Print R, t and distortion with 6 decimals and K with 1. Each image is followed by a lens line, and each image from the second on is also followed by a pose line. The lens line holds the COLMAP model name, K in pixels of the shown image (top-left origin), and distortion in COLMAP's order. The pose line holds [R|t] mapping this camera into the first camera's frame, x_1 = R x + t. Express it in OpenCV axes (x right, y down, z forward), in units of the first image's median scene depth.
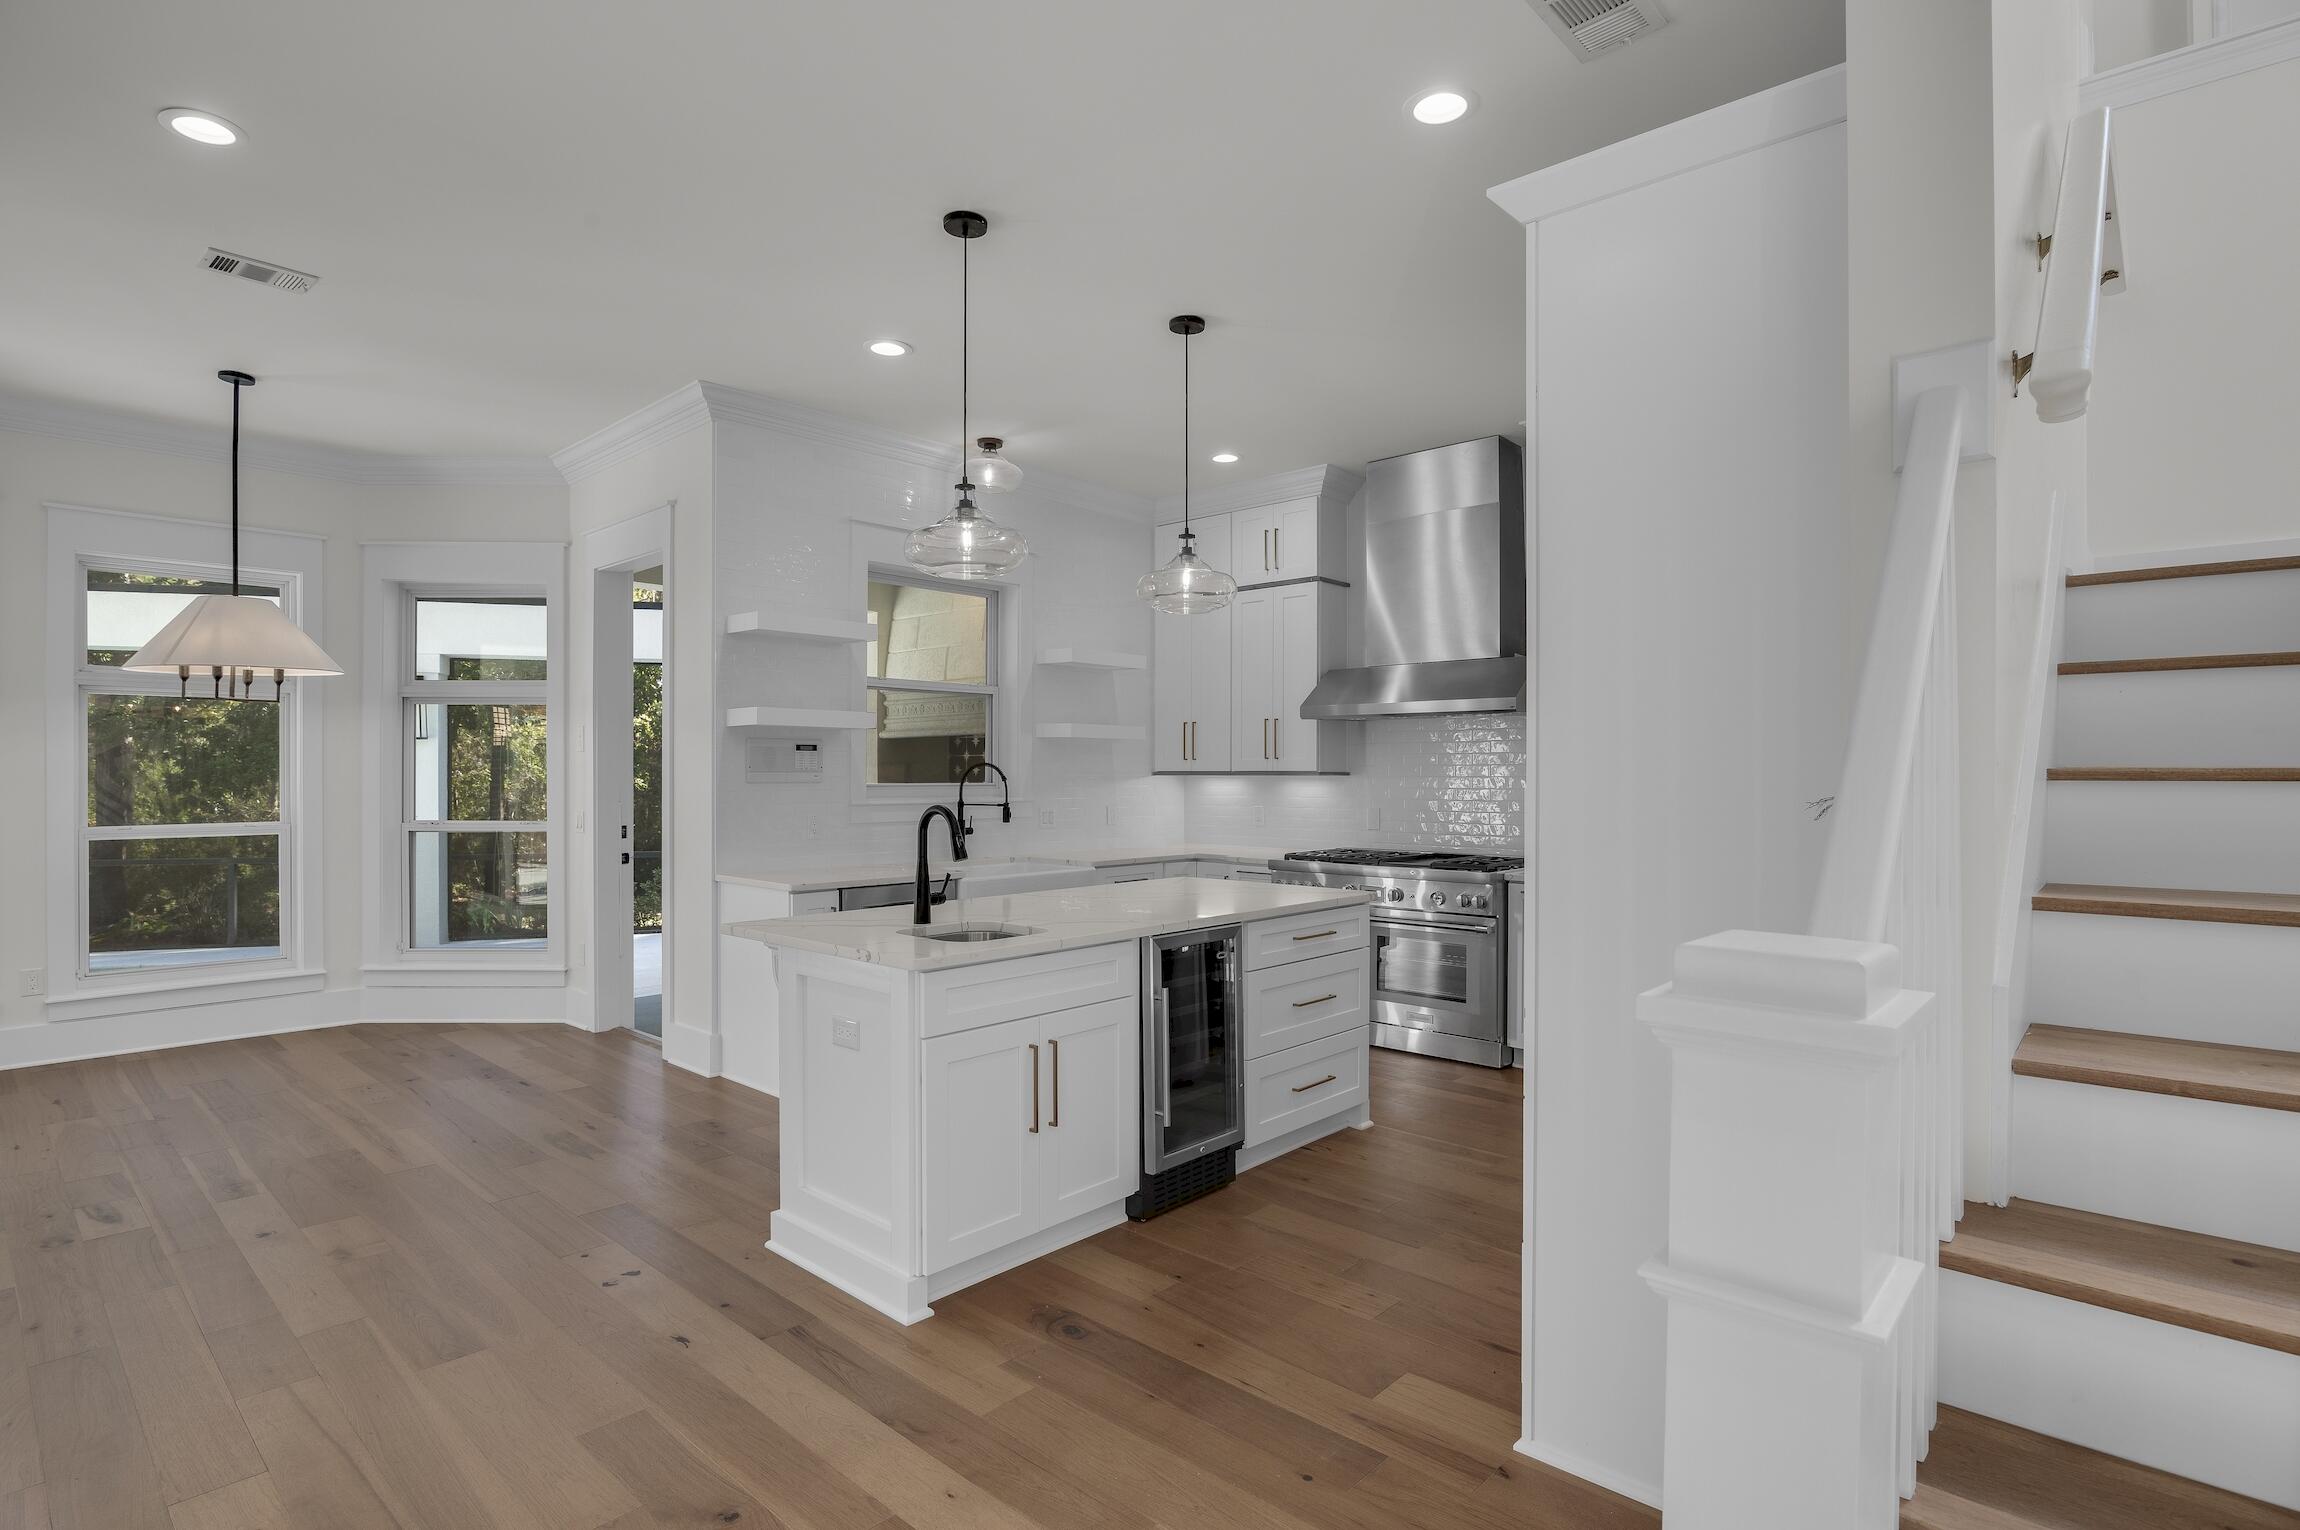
lens RADIAL K [[1140.1, 0, 1118.4], [0, 1140.1, 781.1], [0, 0, 1]] dist [-0.009701, -0.001072]
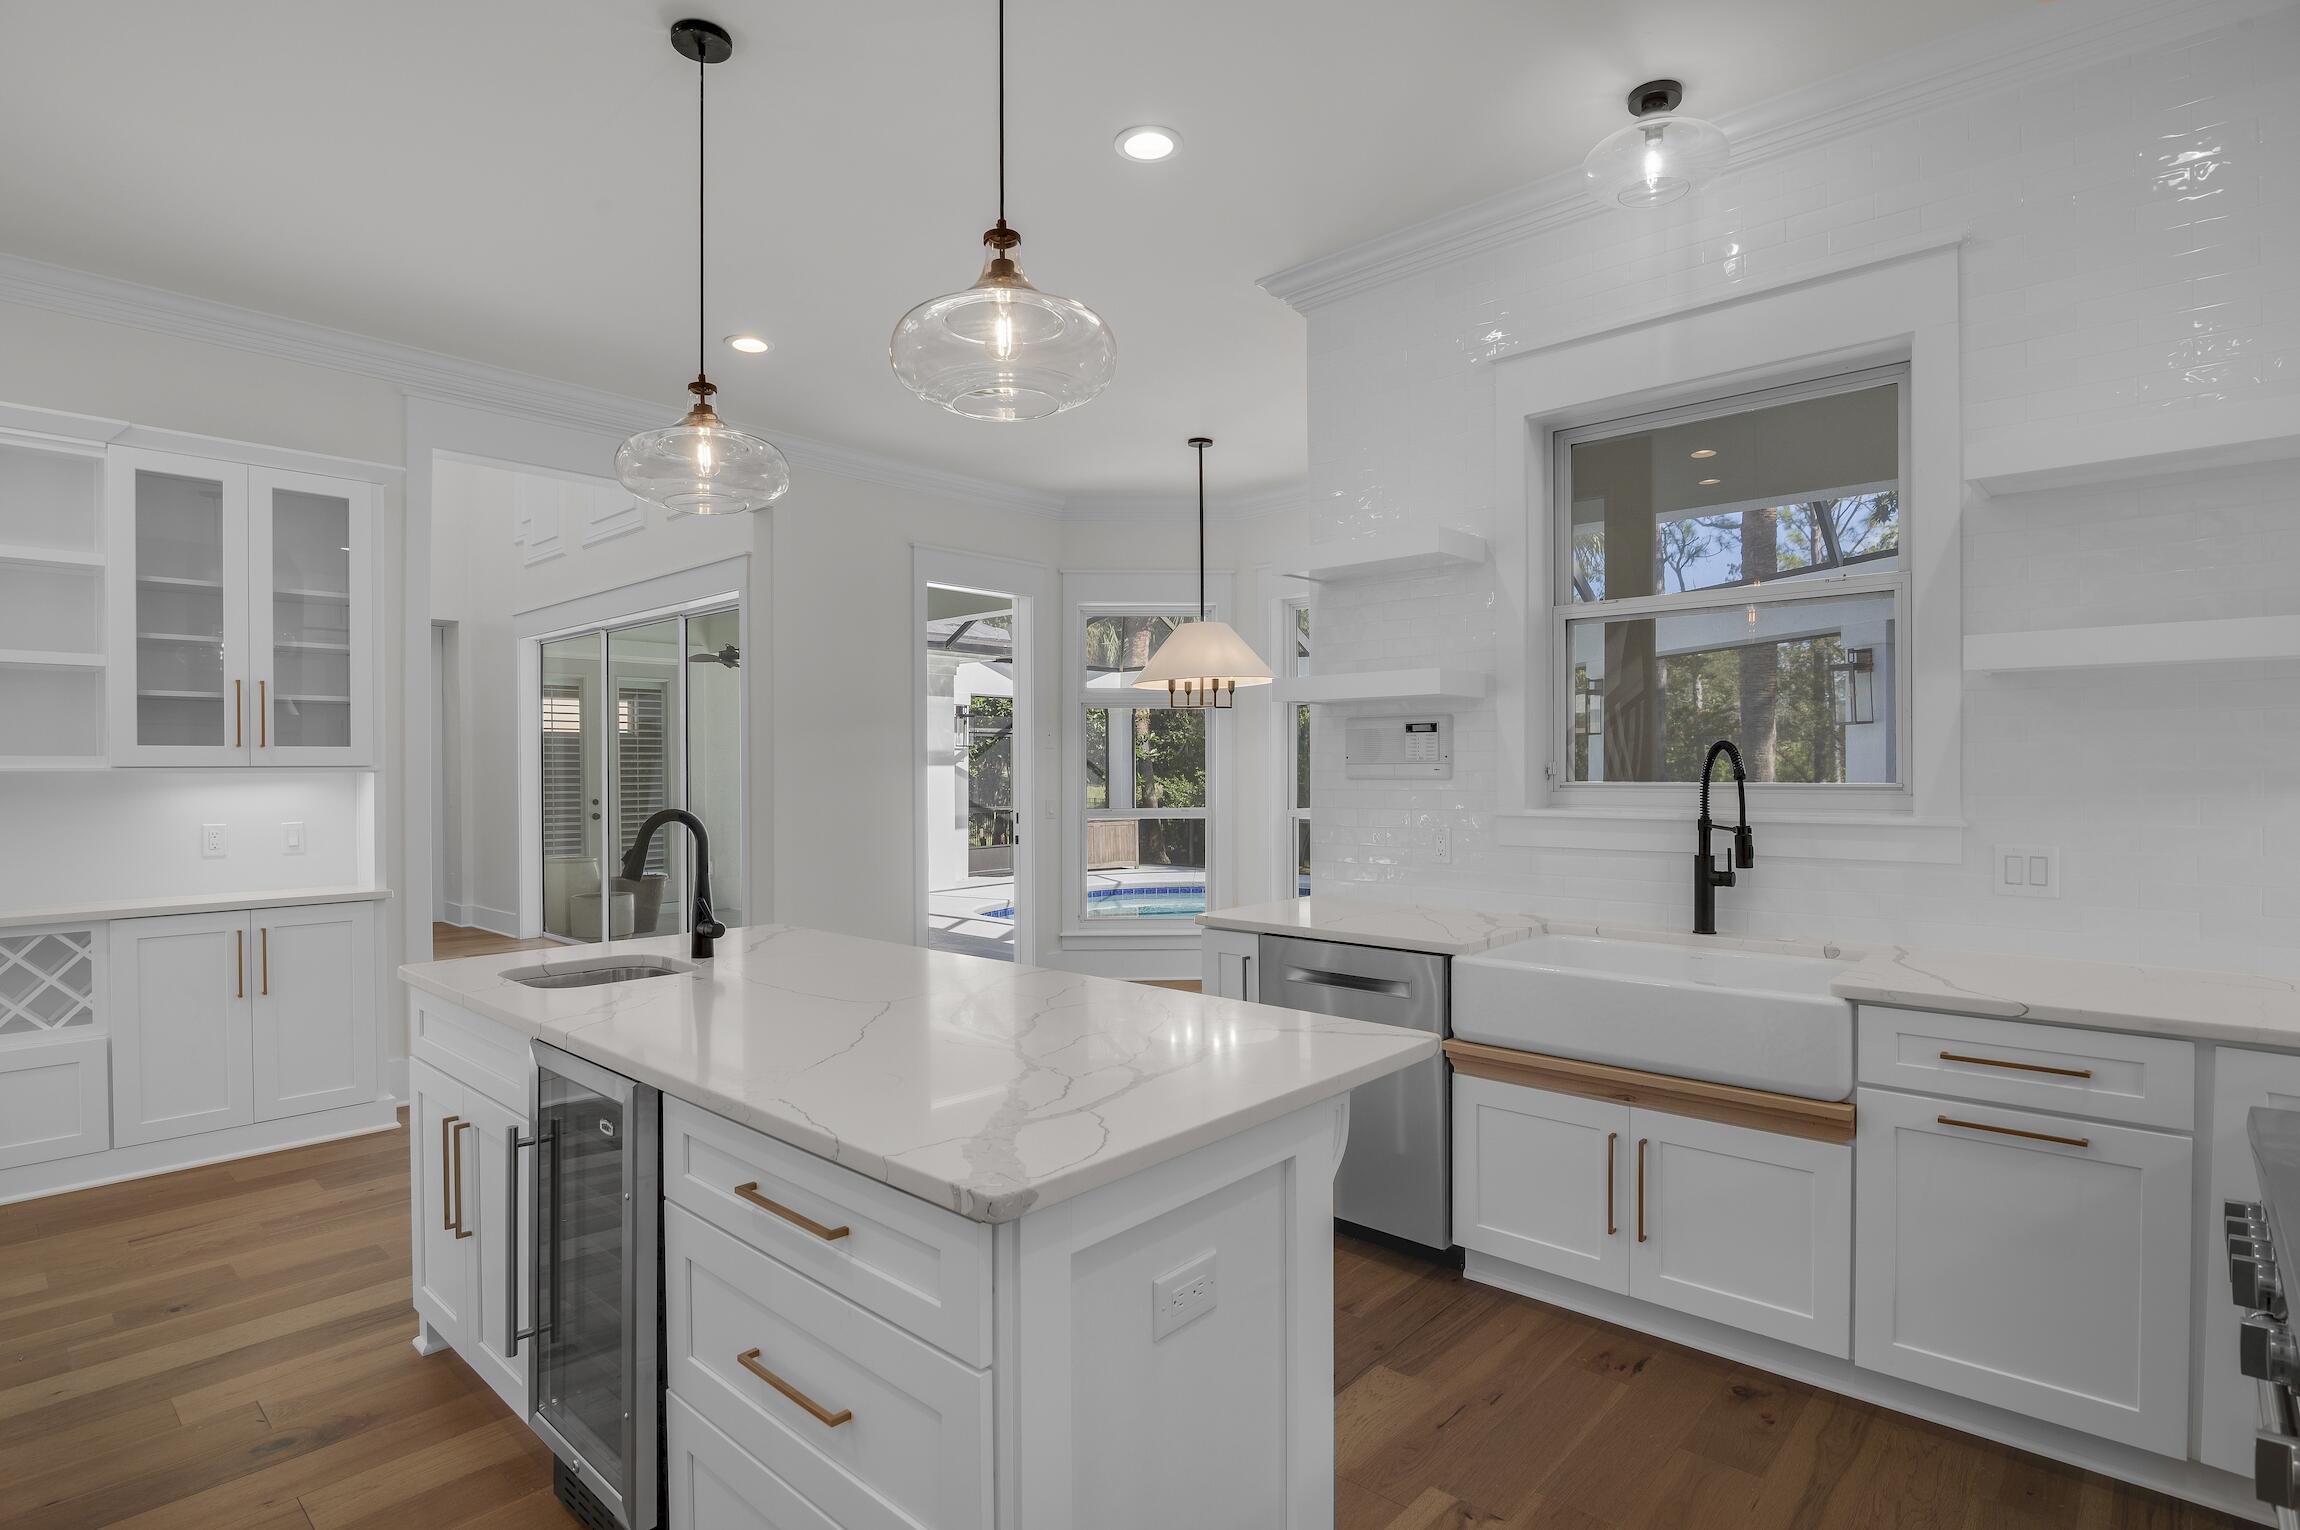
lens RADIAL K [[1140.1, 0, 1166.9], [0, 1140.1, 774.1], [0, 0, 1]] dist [-0.009701, -0.001072]
pose [[0.018237, 0.006975, -0.999809, 0.401346], [-0.000130, 0.999976, 0.006974, -0.006281], [0.999834, 0.000003, 0.018238, 0.825861]]
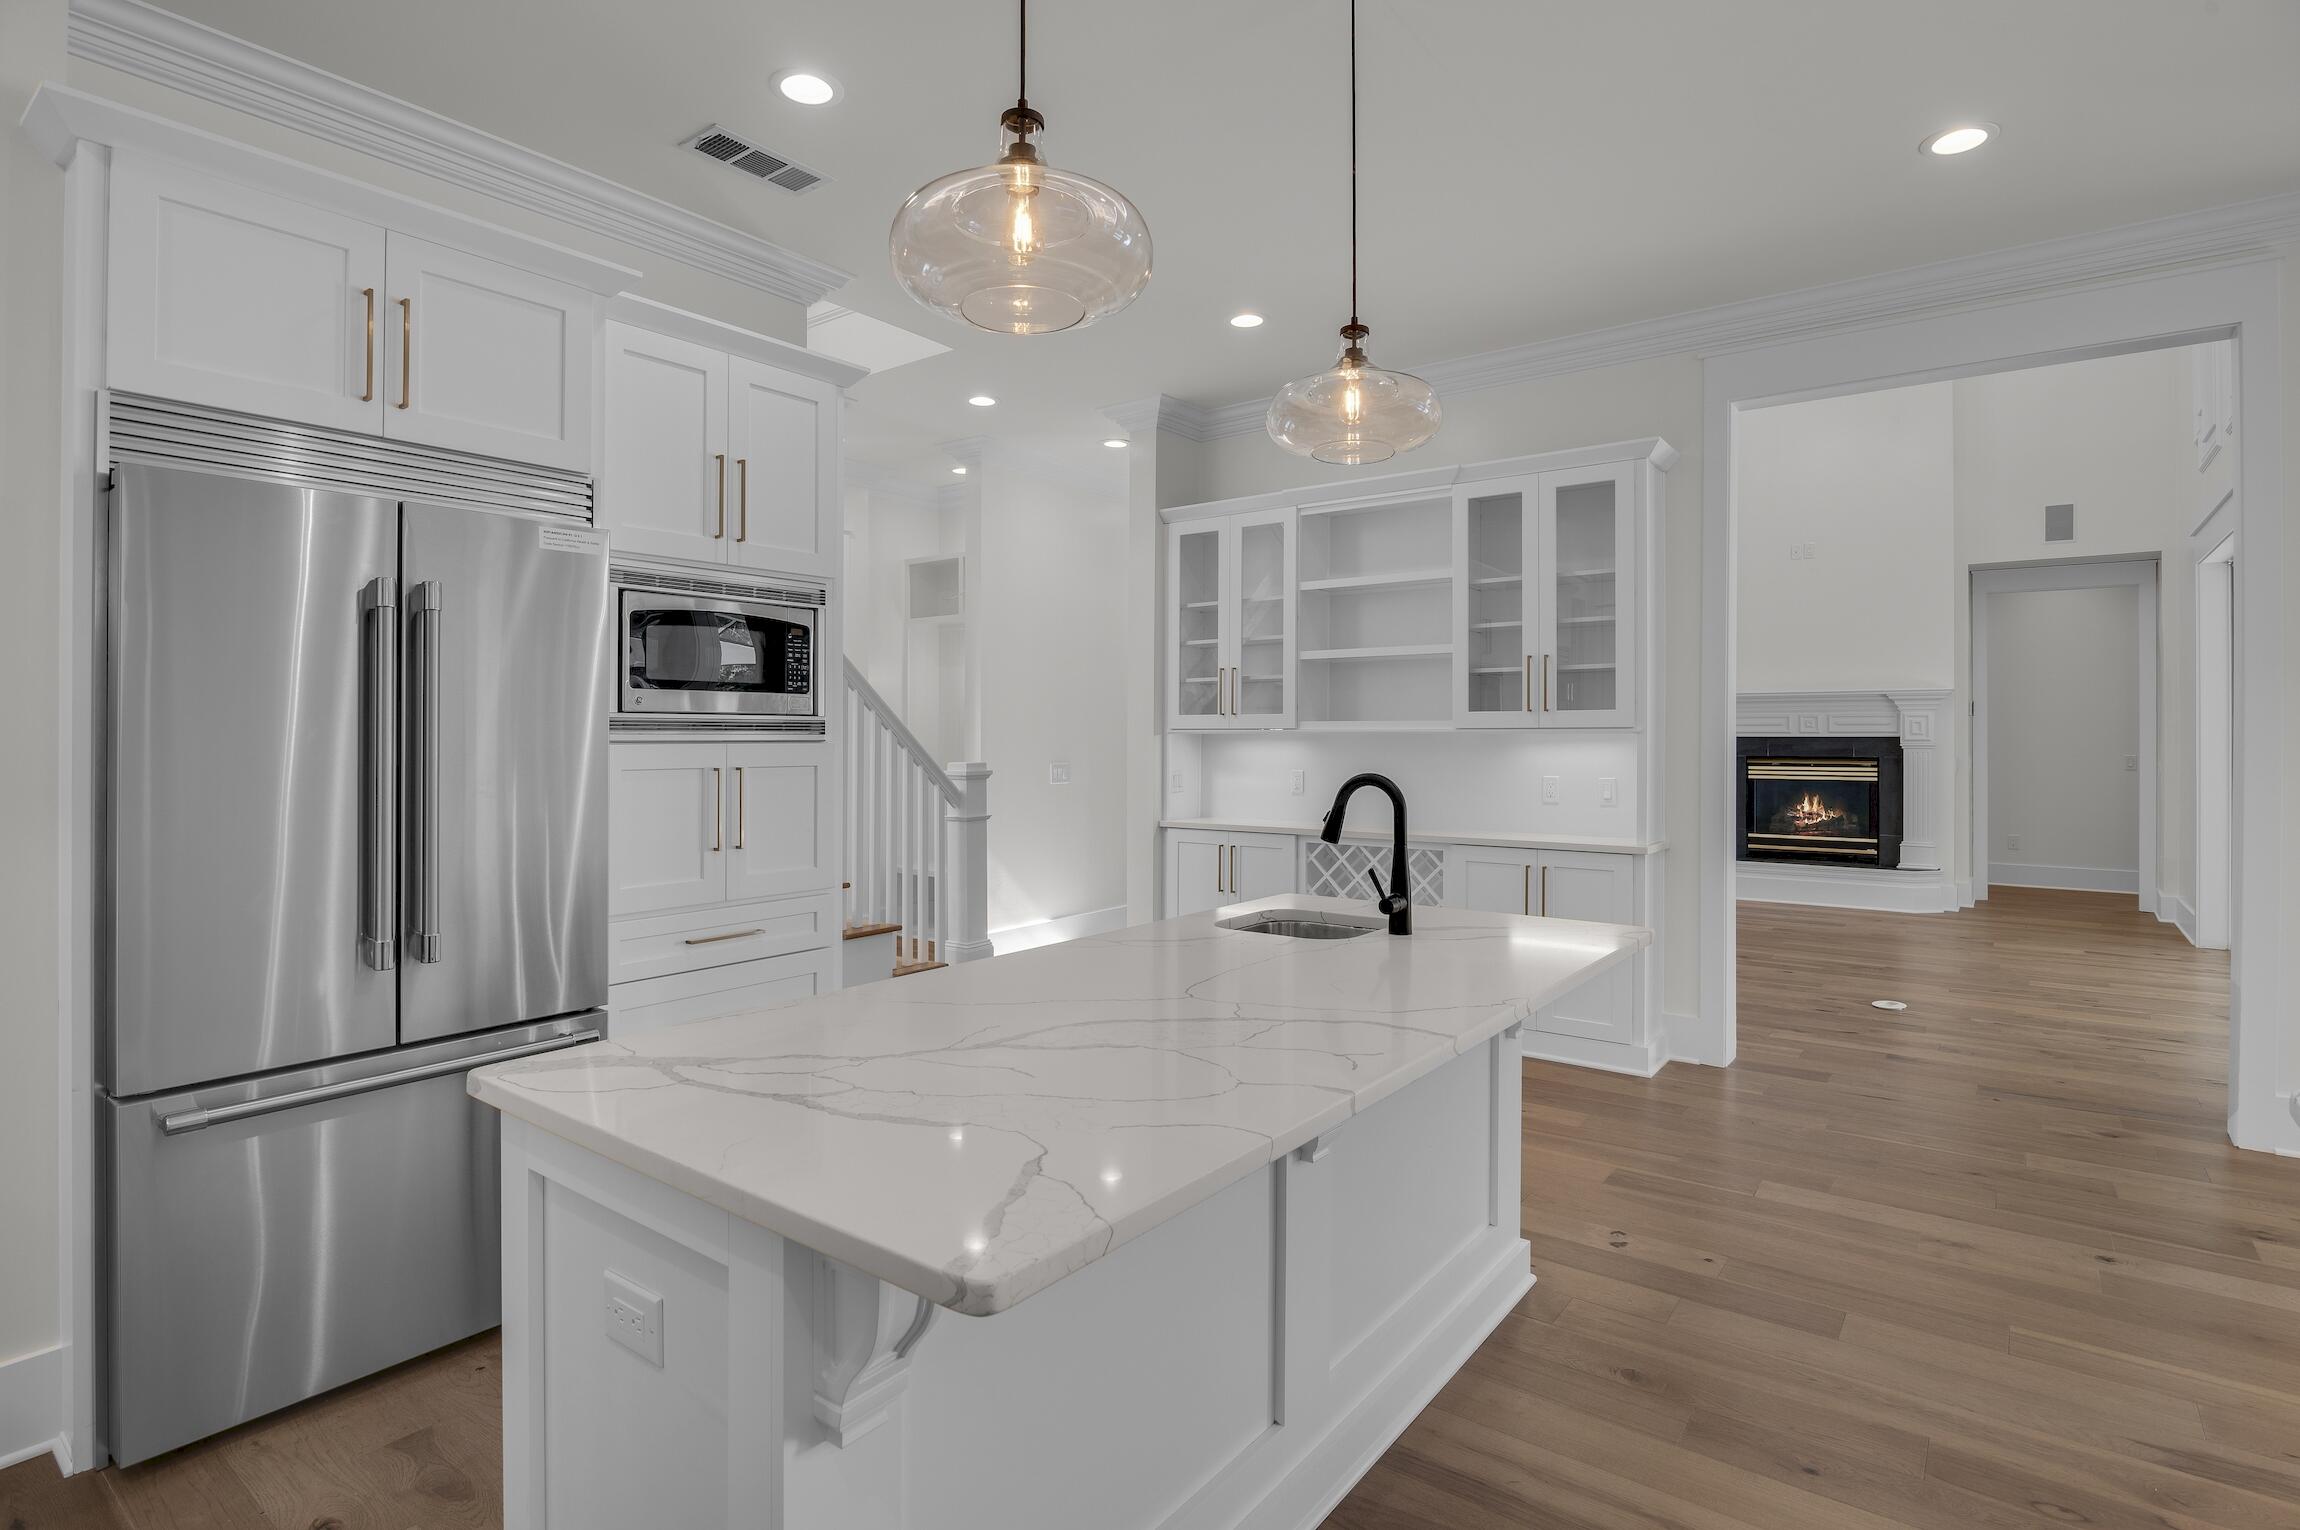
lens RADIAL K [[1157.6, 0, 1134.6], [0, 1157.6, 729.3], [0, 0, 1]] dist [-0.005740, 0.000278]
pose [[-0.995209, 0.000286, -0.097766, 0.050706], [0.000177, 0.999999, 0.001116, -0.005881], [0.097766, 0.001094, -0.995209, 1.095625]]
